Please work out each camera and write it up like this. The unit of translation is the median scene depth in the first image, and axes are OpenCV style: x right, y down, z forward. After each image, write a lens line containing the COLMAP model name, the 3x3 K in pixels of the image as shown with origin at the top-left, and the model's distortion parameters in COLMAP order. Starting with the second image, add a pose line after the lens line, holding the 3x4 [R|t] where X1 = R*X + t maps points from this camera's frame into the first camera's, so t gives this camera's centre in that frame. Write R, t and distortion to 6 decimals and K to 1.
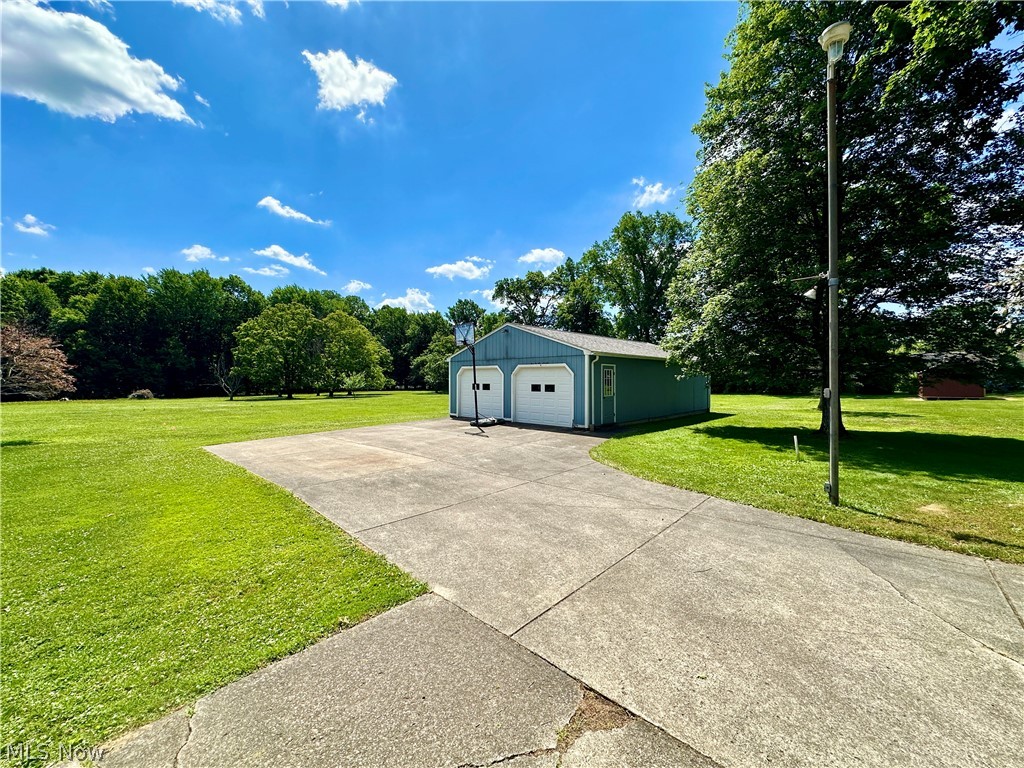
lens RADIAL K [[408.6, 0, 512.0], [0, 408.6, 384.0], [0, 0, 1]] dist [-0.000455, 0.000025]
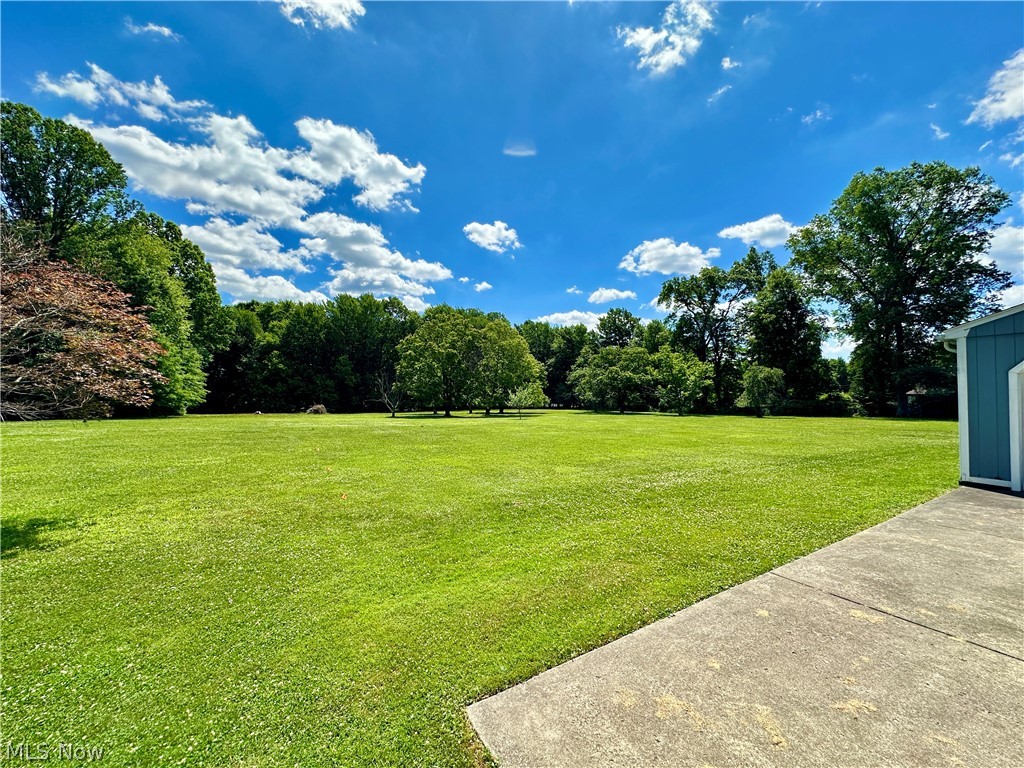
lens RADIAL K [[408.6, 0, 512.0], [0, 408.6, 384.0], [0, 0, 1]] dist [-0.000455, 0.000025]
pose [[0.955405, -0.003126, -0.295282, -0.098521], [-0.010515, 0.998950, -0.044597, 0.001991], [0.295111, 0.045714, 0.954369, 0.118105]]
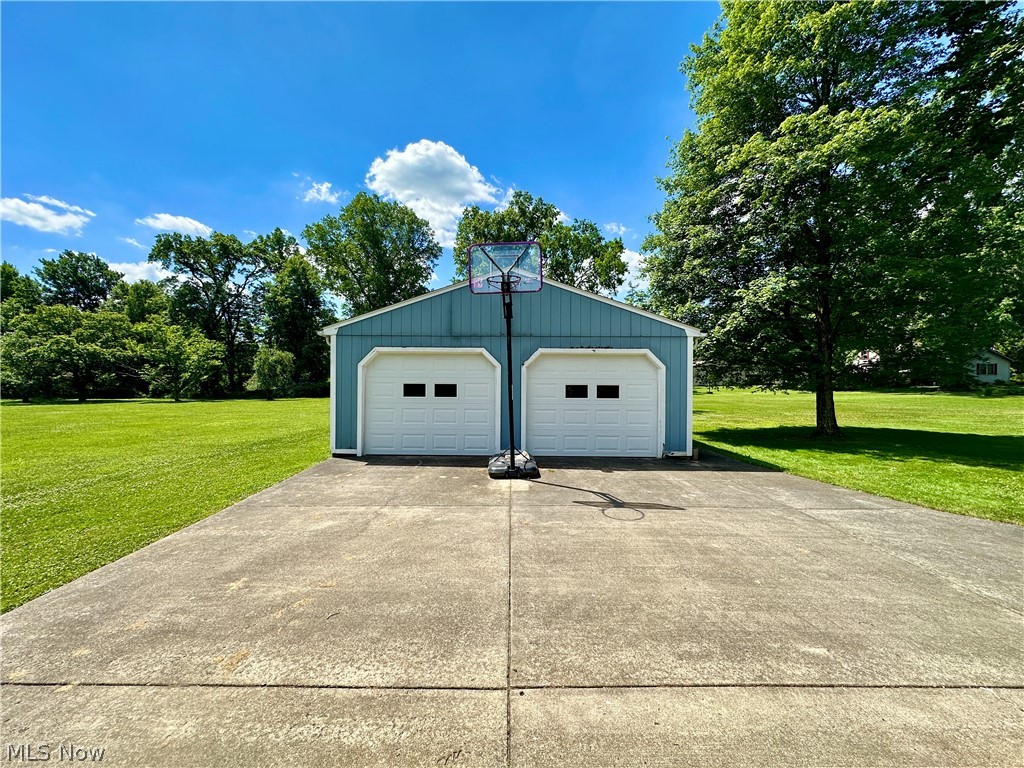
lens RADIAL K [[408.6, 0, 512.0], [0, 408.6, 384.0], [0, 0, 1]] dist [-0.000455, 0.000025]
pose [[0.735997, 0.002225, 0.676981, -0.070847], [0.001746, 0.999985, -0.005184, 0.000439], [-0.676982, 0.004997, 0.735982, 0.120368]]
